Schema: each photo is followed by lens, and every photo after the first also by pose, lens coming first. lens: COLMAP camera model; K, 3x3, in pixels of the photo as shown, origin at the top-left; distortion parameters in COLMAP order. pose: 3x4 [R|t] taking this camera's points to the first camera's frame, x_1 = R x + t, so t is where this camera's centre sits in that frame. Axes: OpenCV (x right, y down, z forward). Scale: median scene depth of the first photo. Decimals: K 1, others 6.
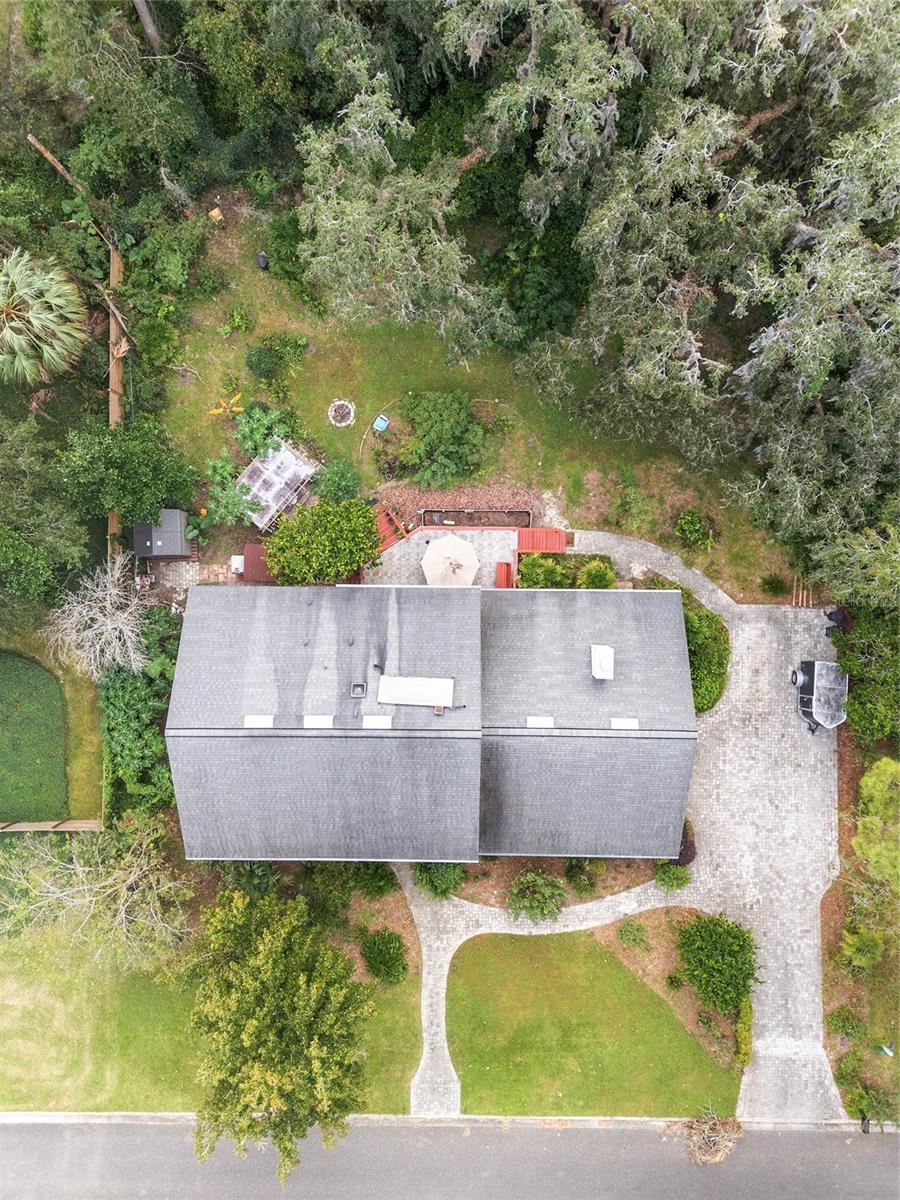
lens RADIAL K [[848.7, 0, 446.8], [0, 848.7, 597.5], [0, 0, 1]] dist [0.034243, -0.002913]
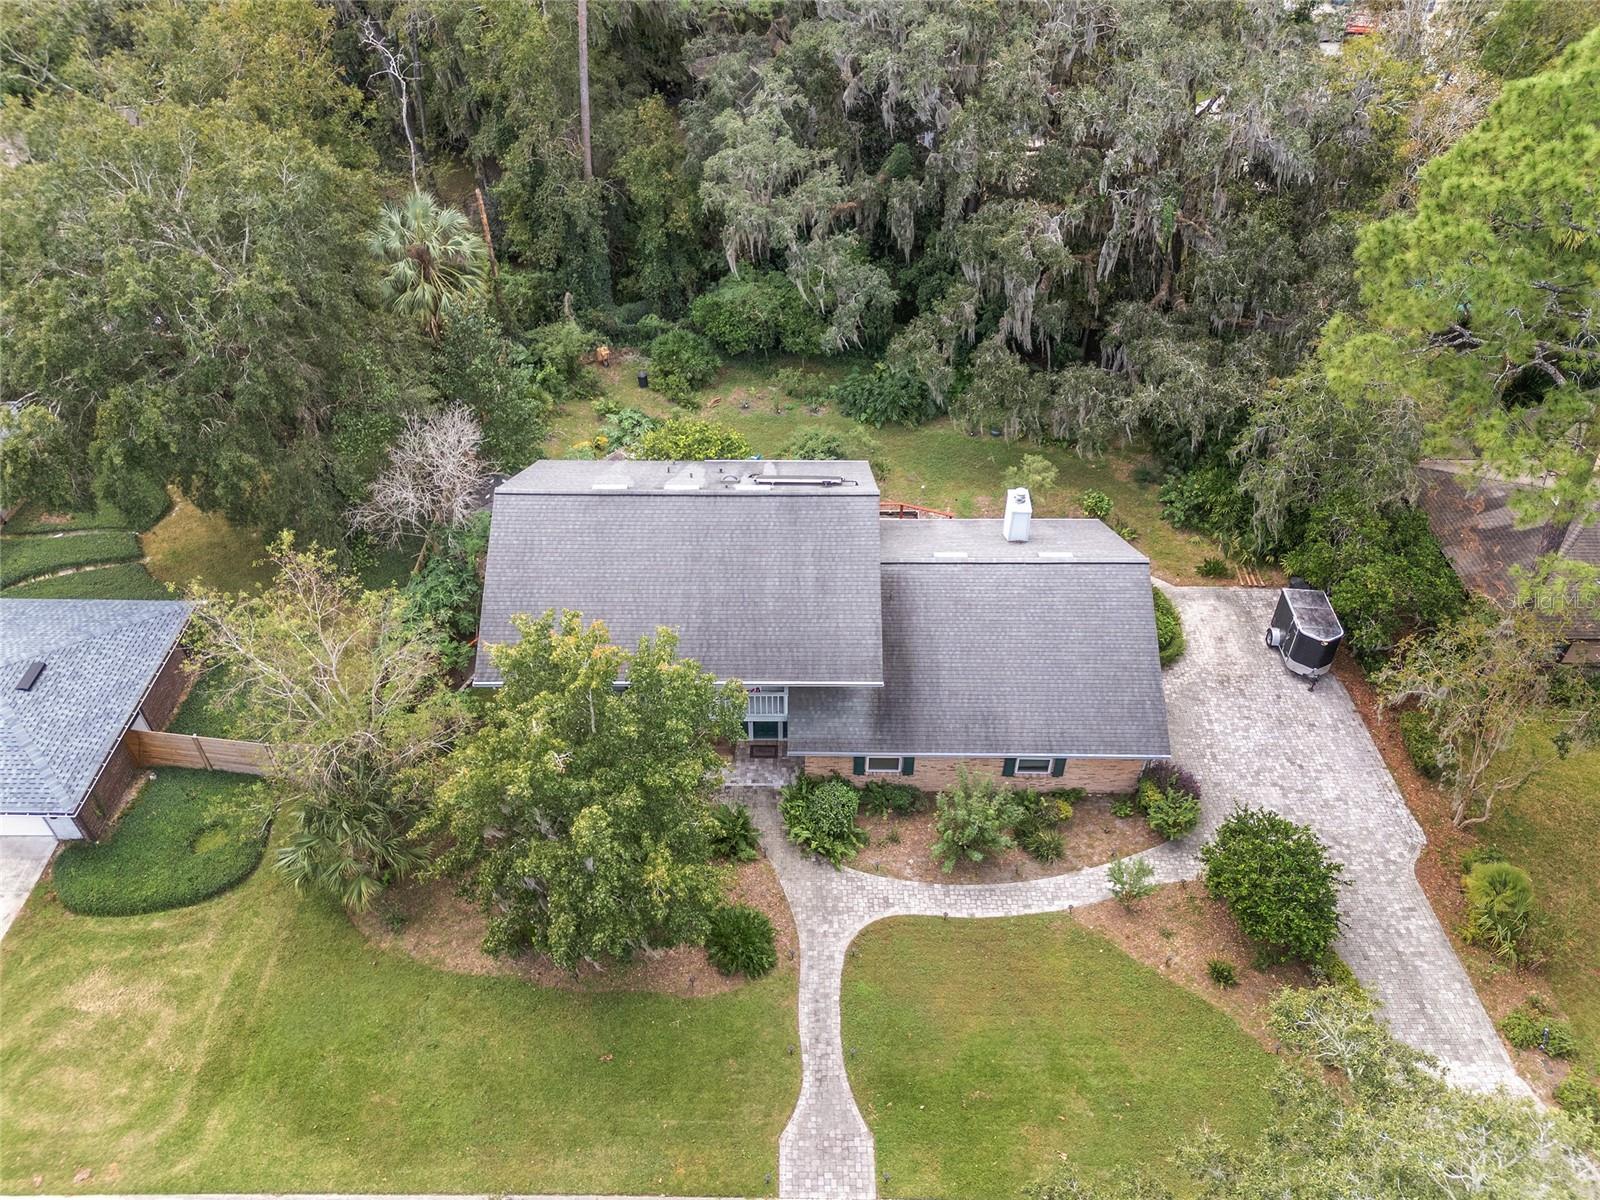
lens RADIAL K [[1131.7, 0, 800.2], [0, 1131.7, 602.6], [0, 0, 1]] dist [0.034243, -0.002913]
pose [[0.999841, 0.007973, 0.015962, -0.043088], [0.006273, 0.680418, -0.732798, 0.848005], [-0.016704, 0.732781, 0.680259, 0.271520]]
